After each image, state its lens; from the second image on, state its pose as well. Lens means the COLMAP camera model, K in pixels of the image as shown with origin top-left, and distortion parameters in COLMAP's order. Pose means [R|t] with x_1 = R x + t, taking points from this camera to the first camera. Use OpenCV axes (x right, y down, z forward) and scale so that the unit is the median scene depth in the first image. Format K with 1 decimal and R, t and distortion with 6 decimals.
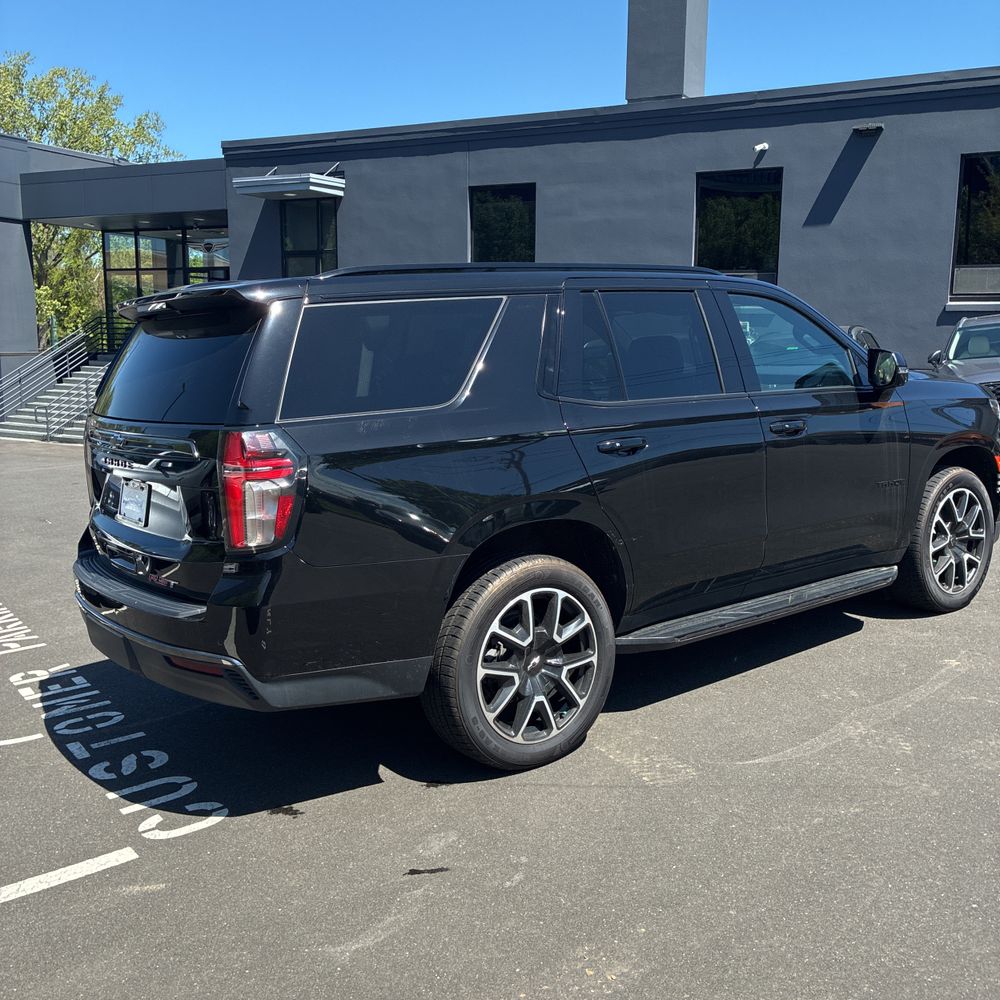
lens RADIAL K [[1027.8, 0, 497.5], [0, 1027.8, 495.7], [0, 0, 1]] dist [0.046247, -0.070421]
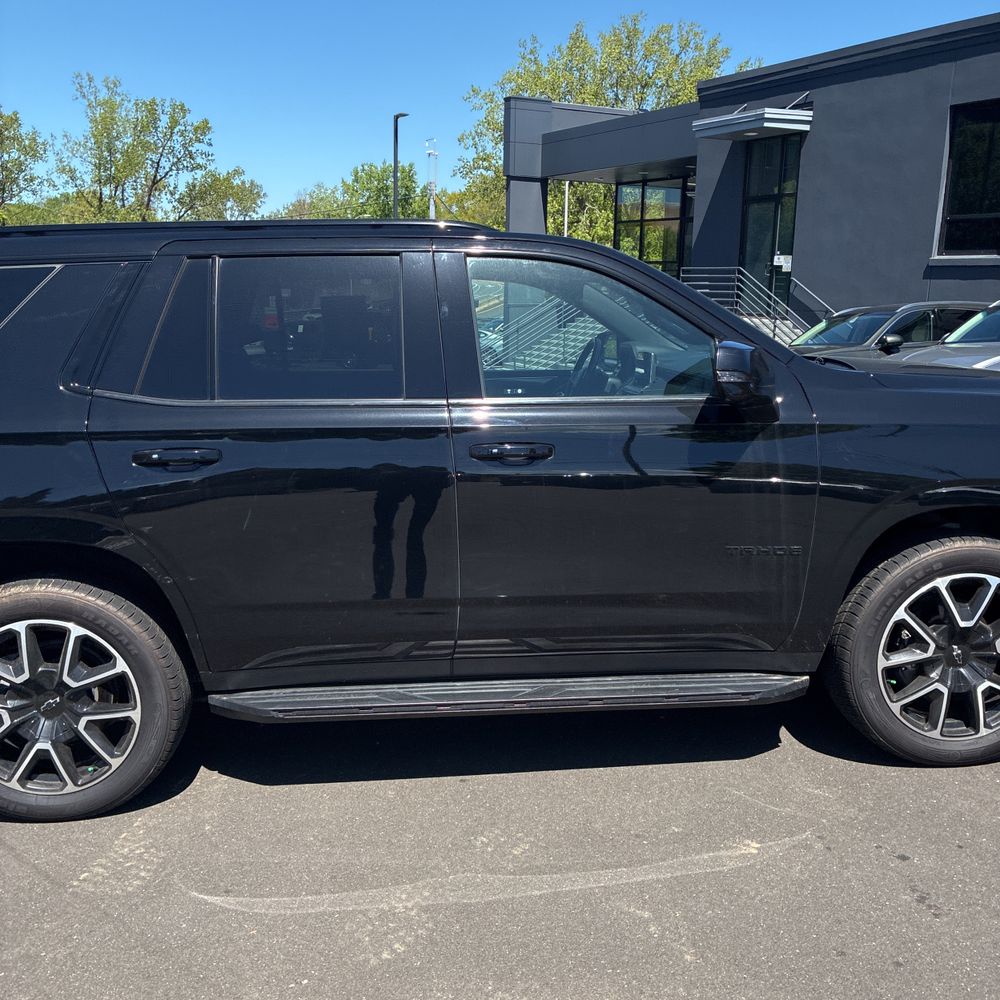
lens RADIAL K [[938.7, 0, 496.3], [0, 938.7, 557.2], [0, 0, 1]] dist [0.043560, -0.023270]
pose [[0.827920, 0.162376, -0.536827, 0.537849], [-0.091271, 0.983420, 0.156697, -0.081445], [0.553370, -0.080736, 0.829013, 0.411166]]
